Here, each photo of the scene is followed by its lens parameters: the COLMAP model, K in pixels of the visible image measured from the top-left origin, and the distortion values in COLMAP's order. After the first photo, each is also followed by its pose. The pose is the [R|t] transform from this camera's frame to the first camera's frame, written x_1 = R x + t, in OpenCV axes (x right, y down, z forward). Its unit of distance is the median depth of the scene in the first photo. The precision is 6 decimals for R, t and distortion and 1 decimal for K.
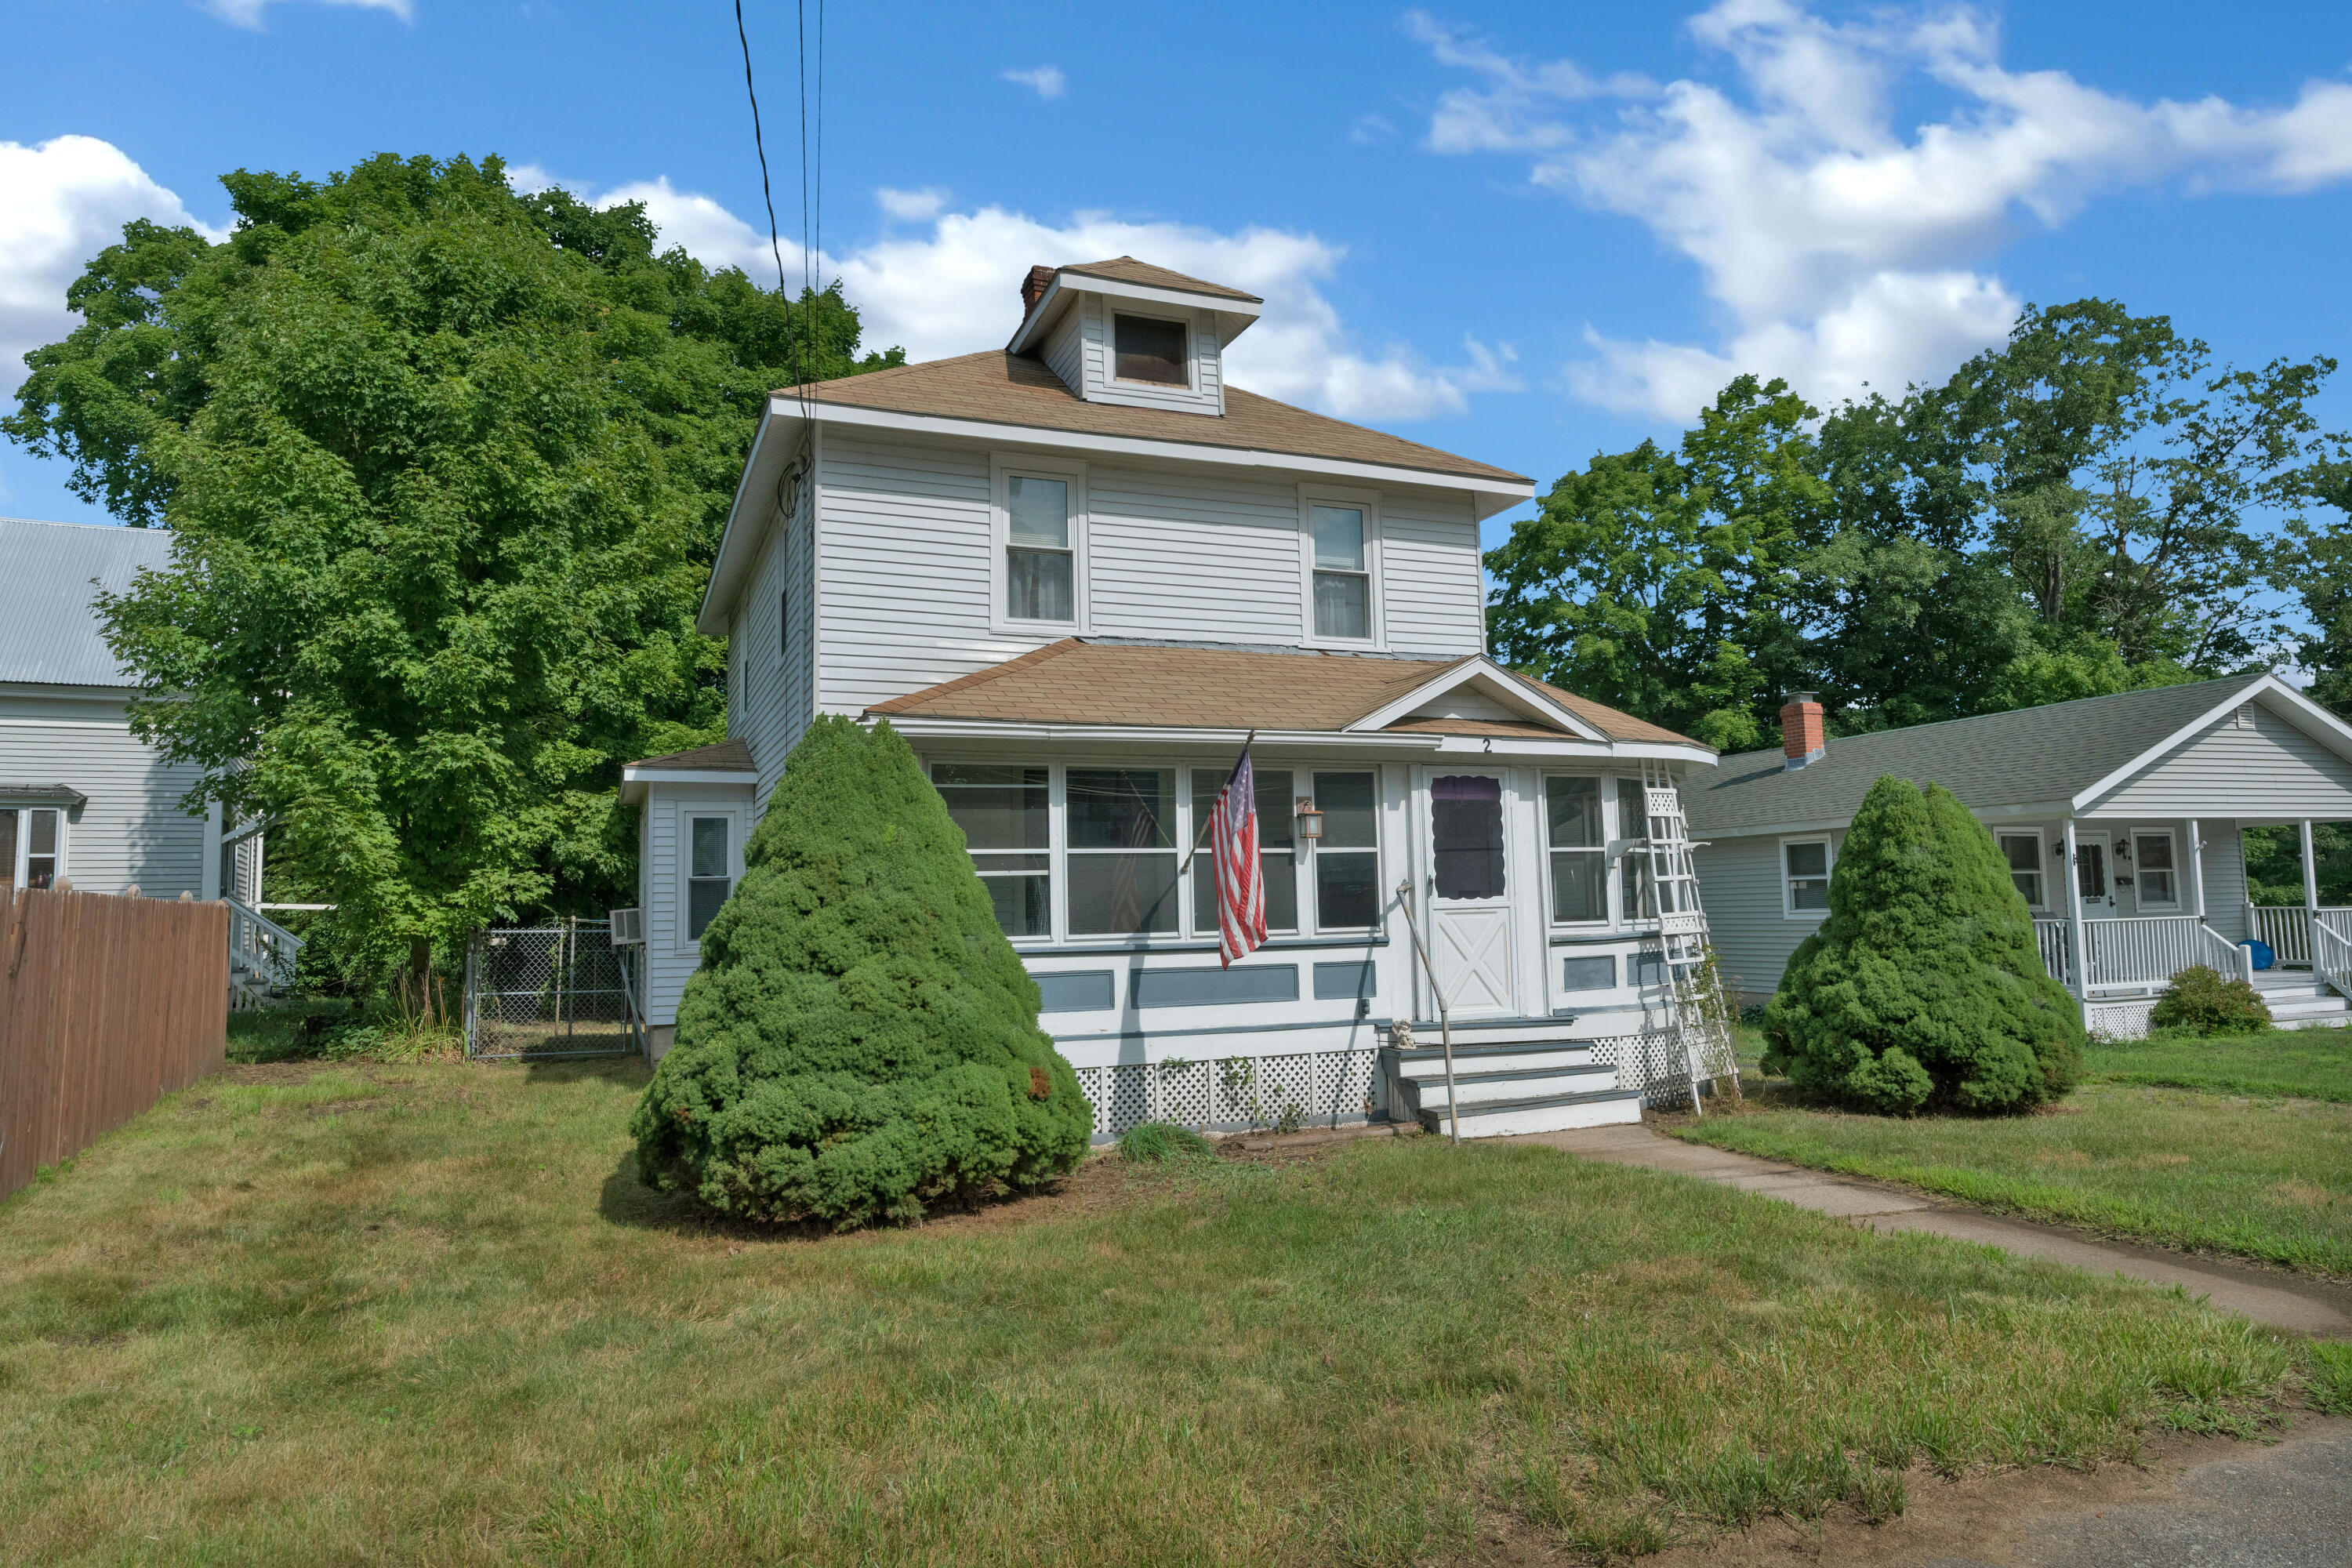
lens RADIAL K [[1420.4, 0, 1176.0], [0, 1420.4, 784.0], [0, 0, 1]] dist [0.002135, 0.000027]
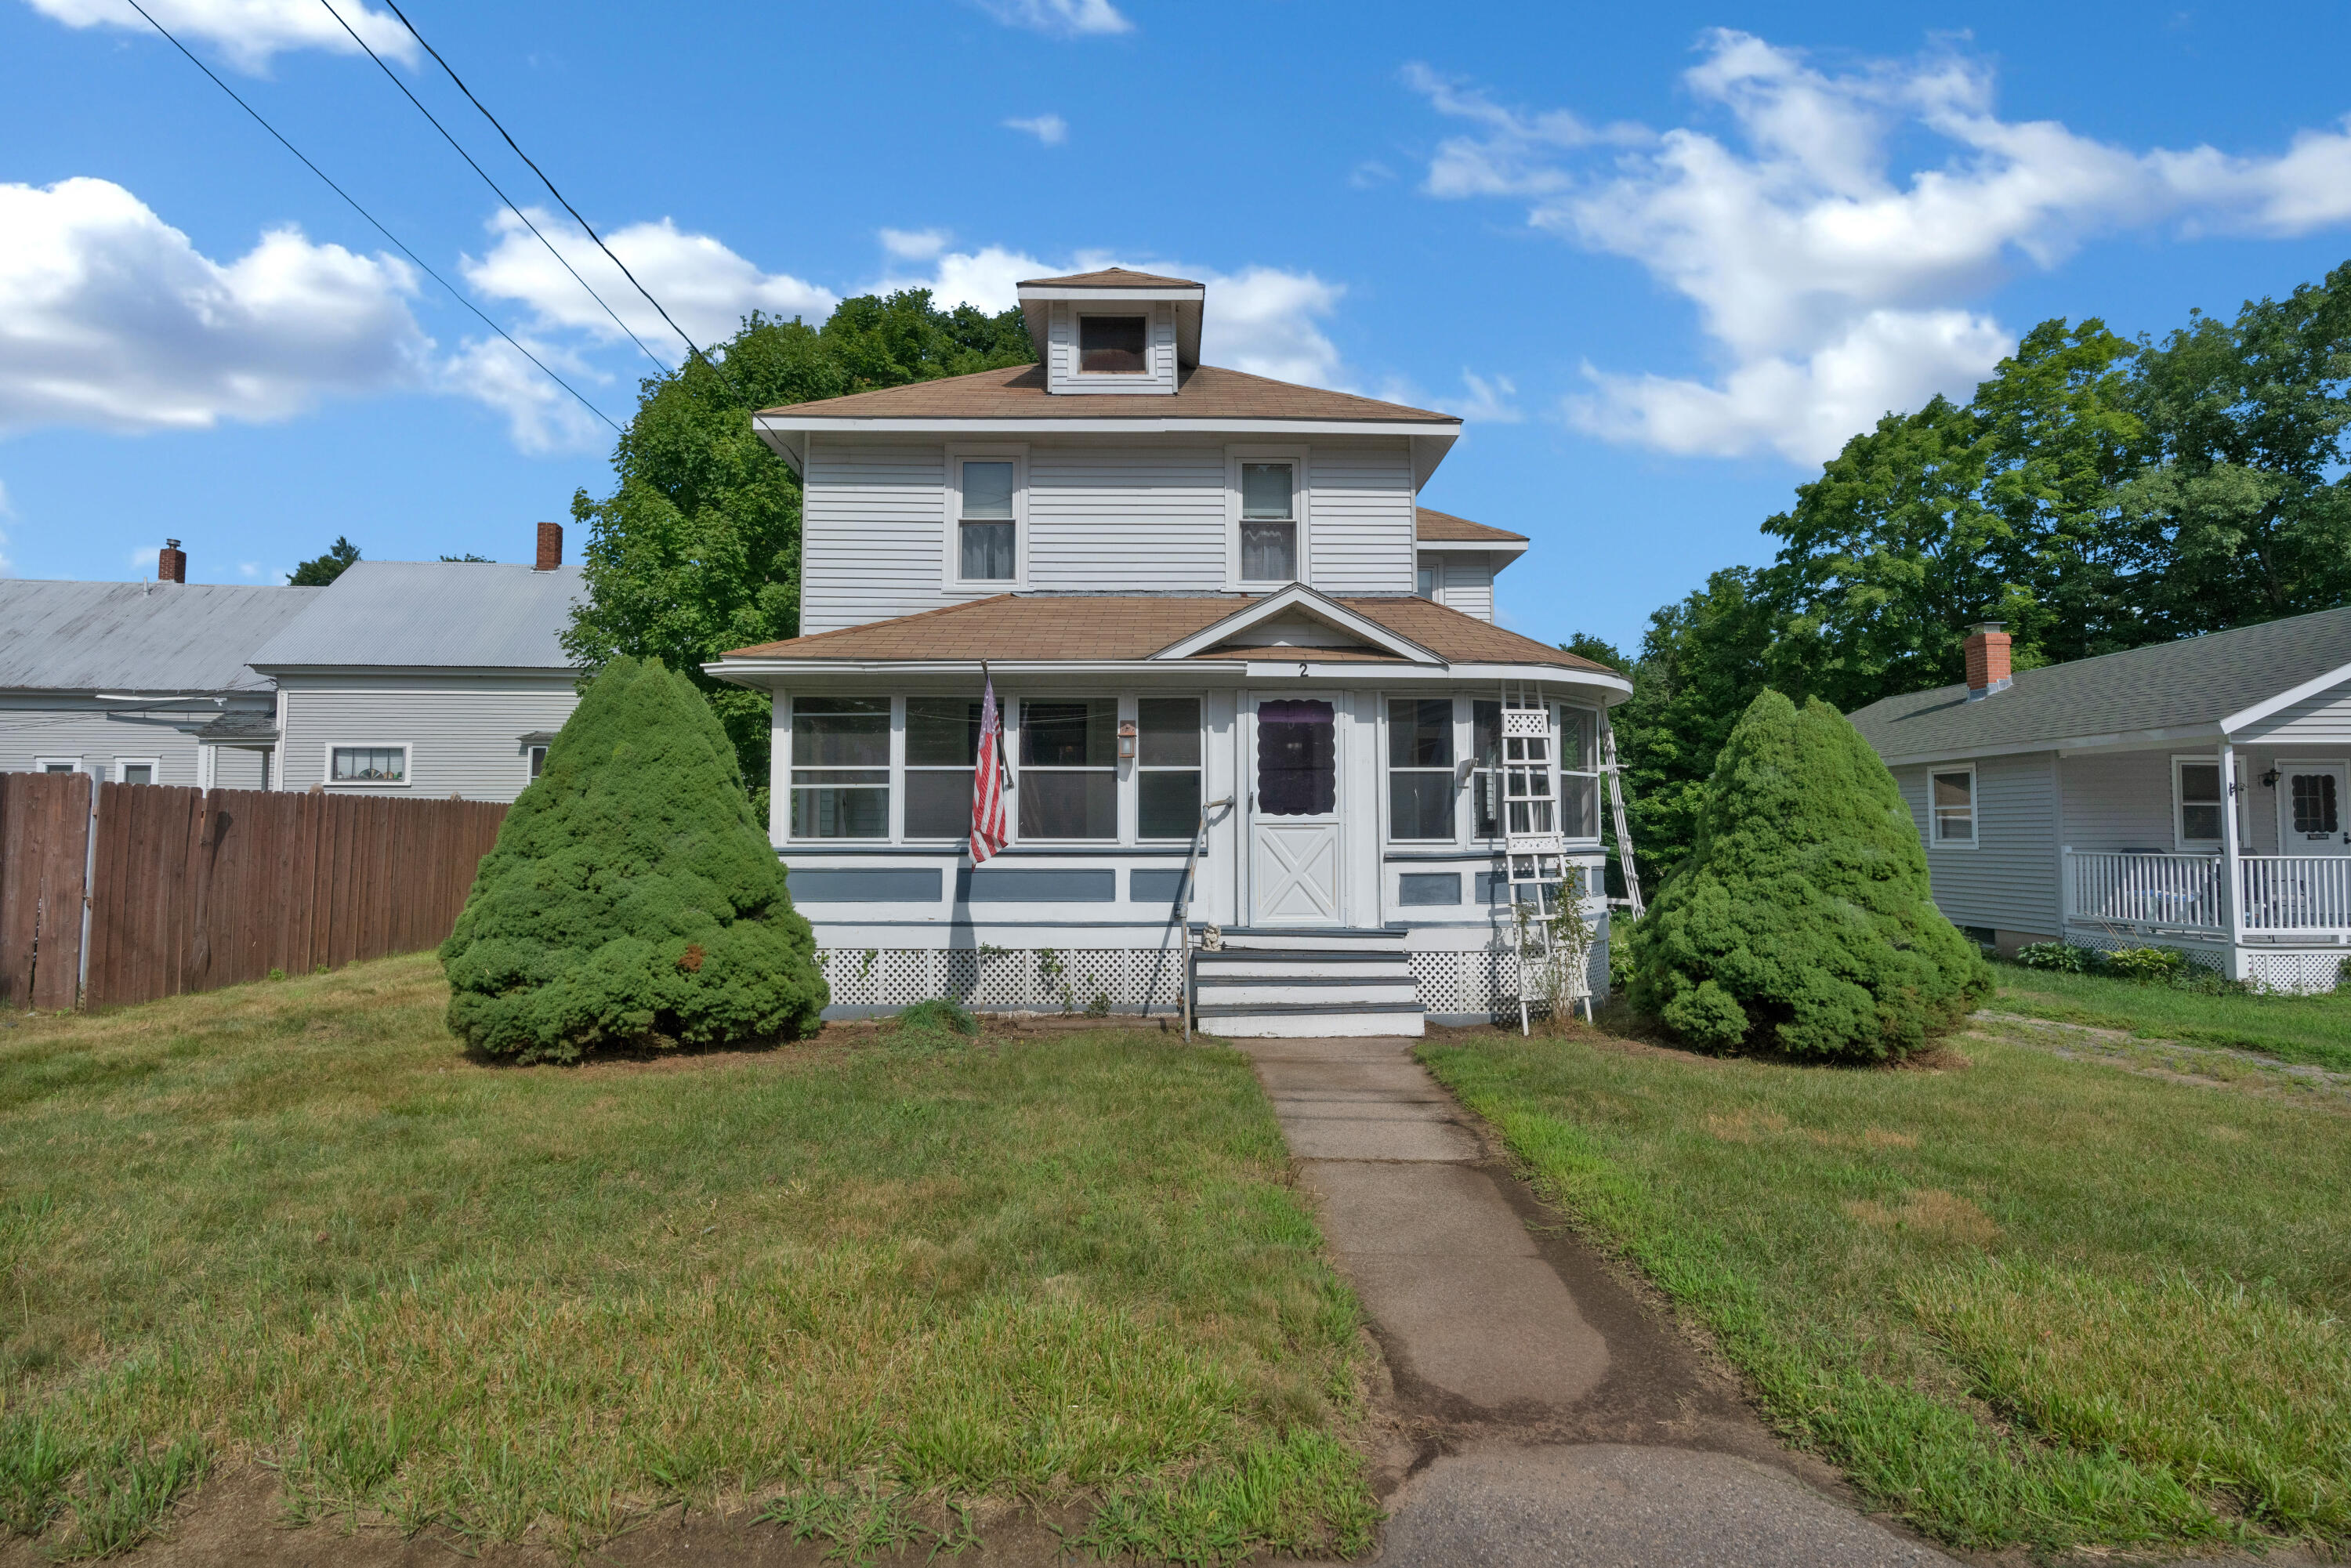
lens RADIAL K [[1065.4, 0, 1175.5], [0, 1065.4, 784.0], [0, 0, 1]] dist [-0.005308, 0.000623]
pose [[0.933402, 0.005894, -0.358783, 0.412862], [0.010752, 0.998957, 0.044381, 0.021140], [0.358671, -0.045282, 0.932365, 0.222962]]
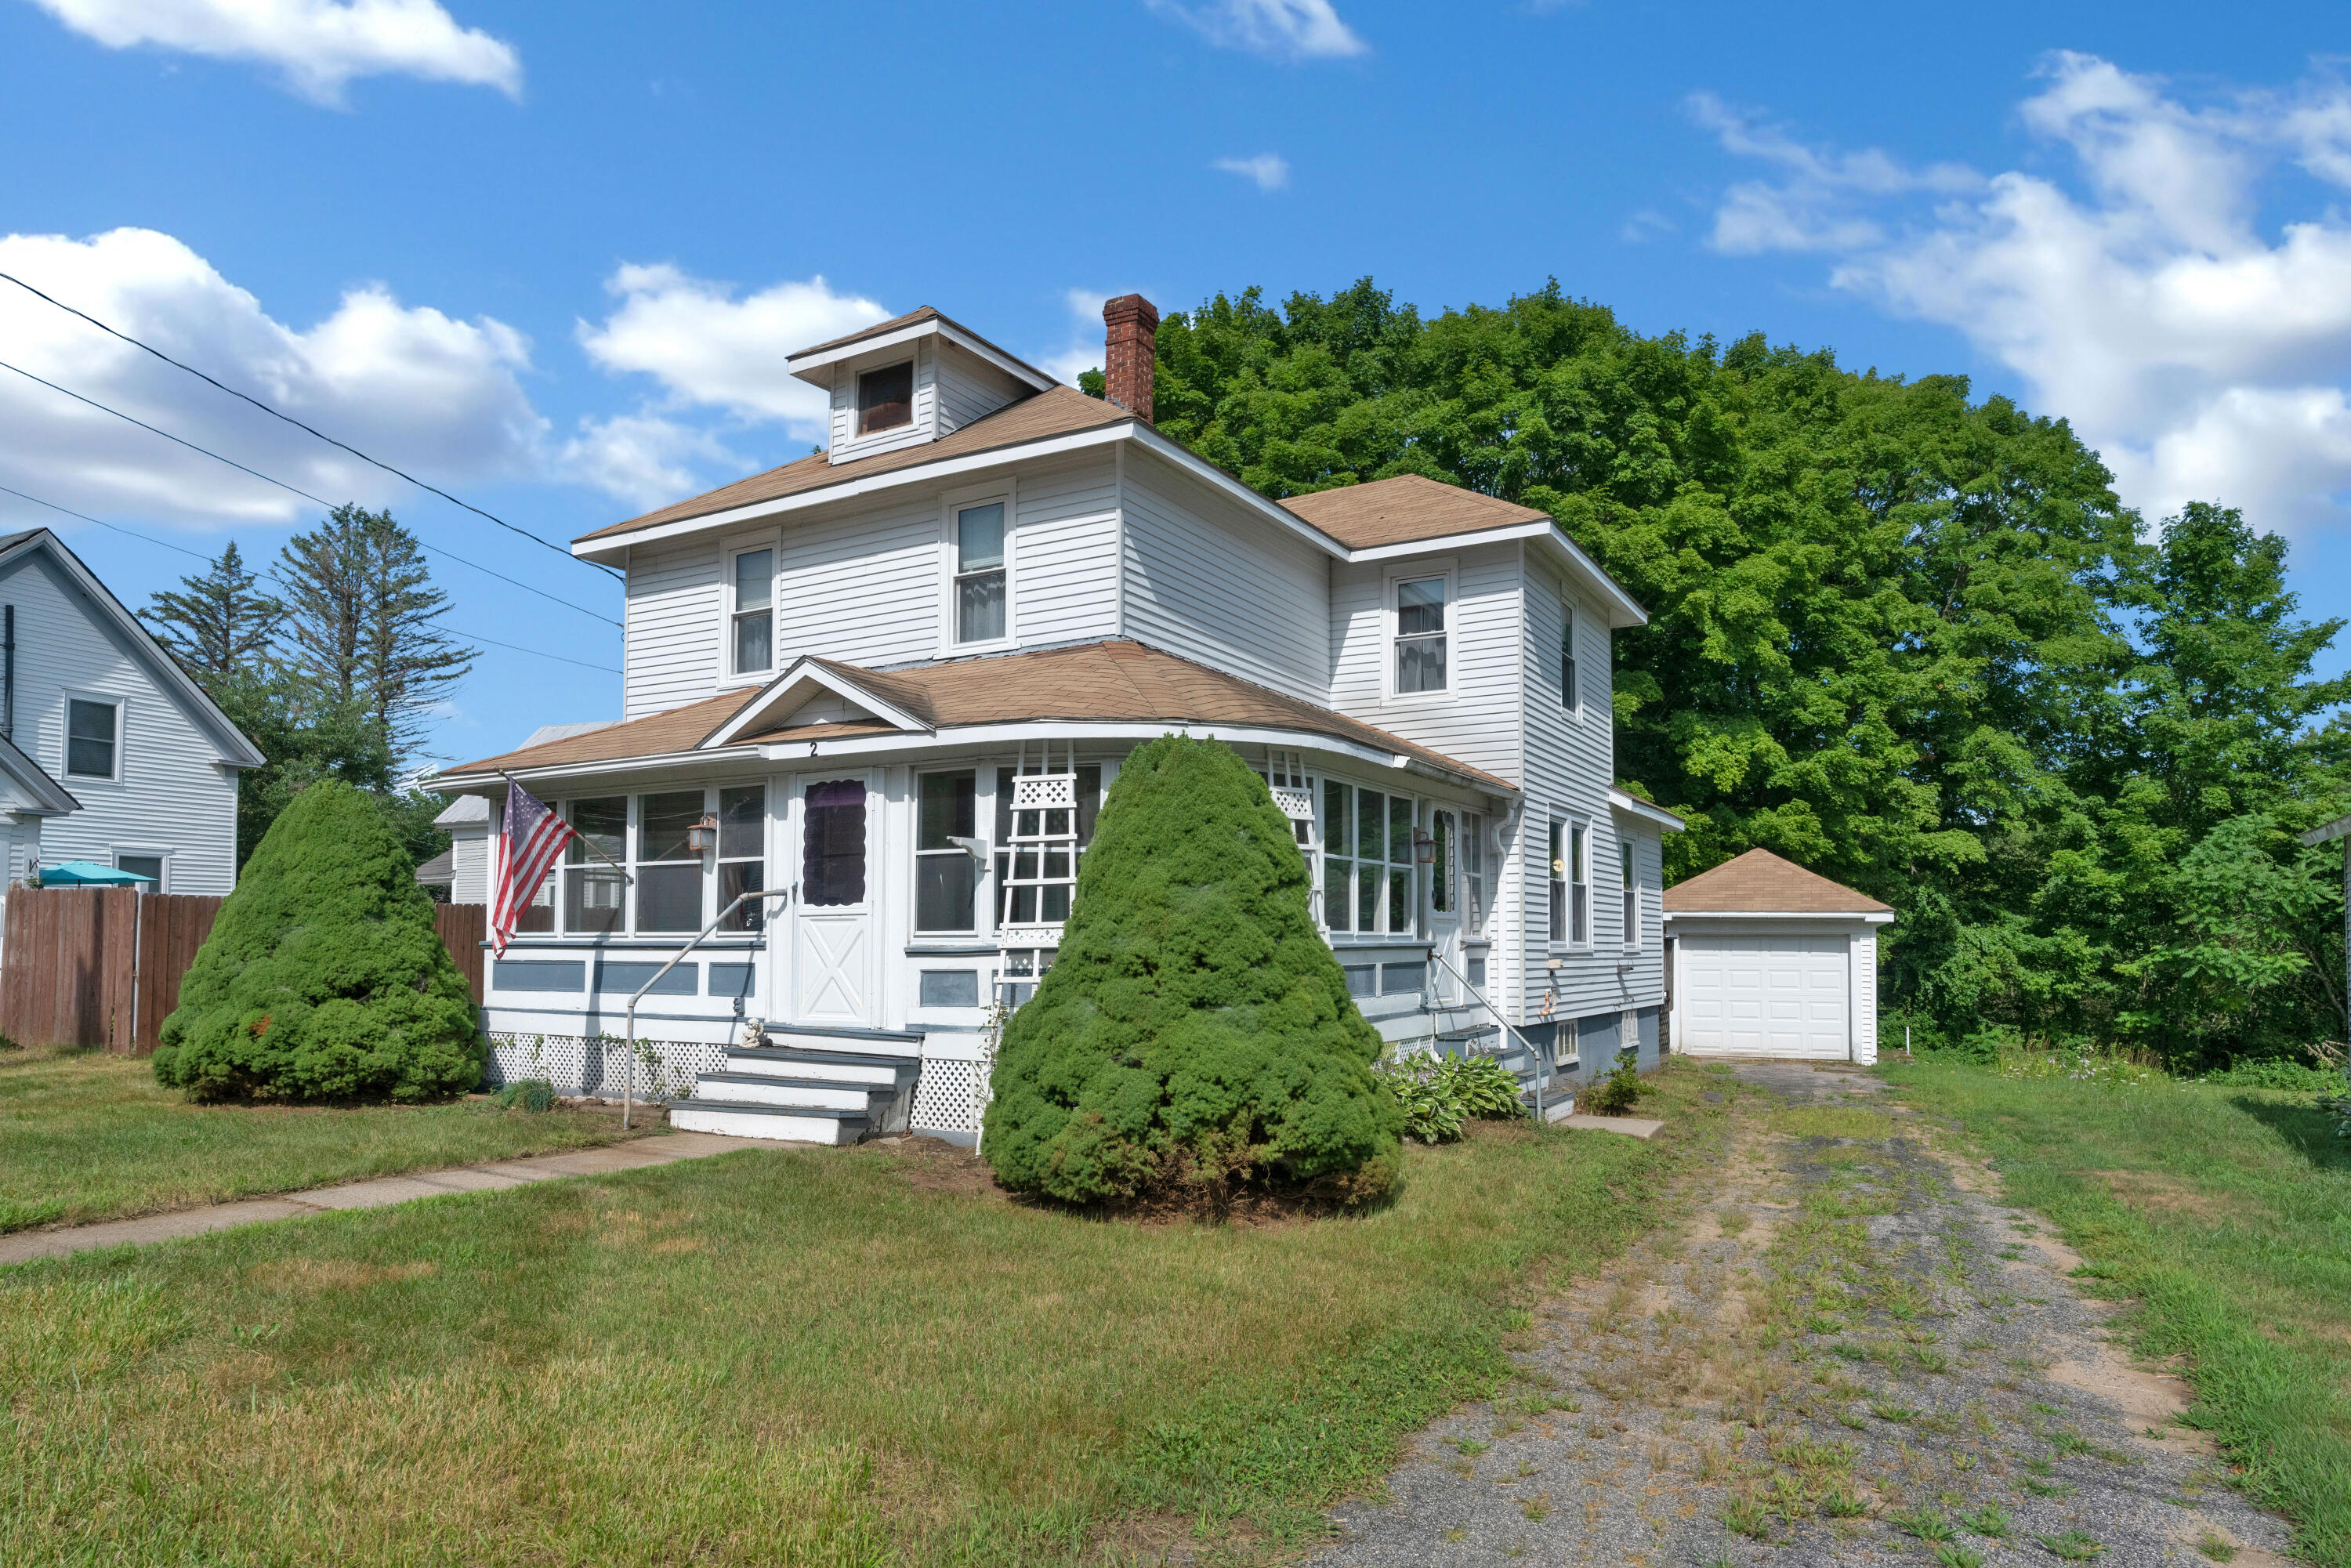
lens RADIAL K [[1372.7, 0, 1168.4], [0, 1372.7, 897.6], [0, 0, 1]] dist [-0.000691, -0.000137]
pose [[0.618057, -0.004183, -0.786122, 1.108353], [0.055419, 0.997730, 0.038262, 0.052146], [0.784177, -0.067215, 0.616886, 0.599300]]
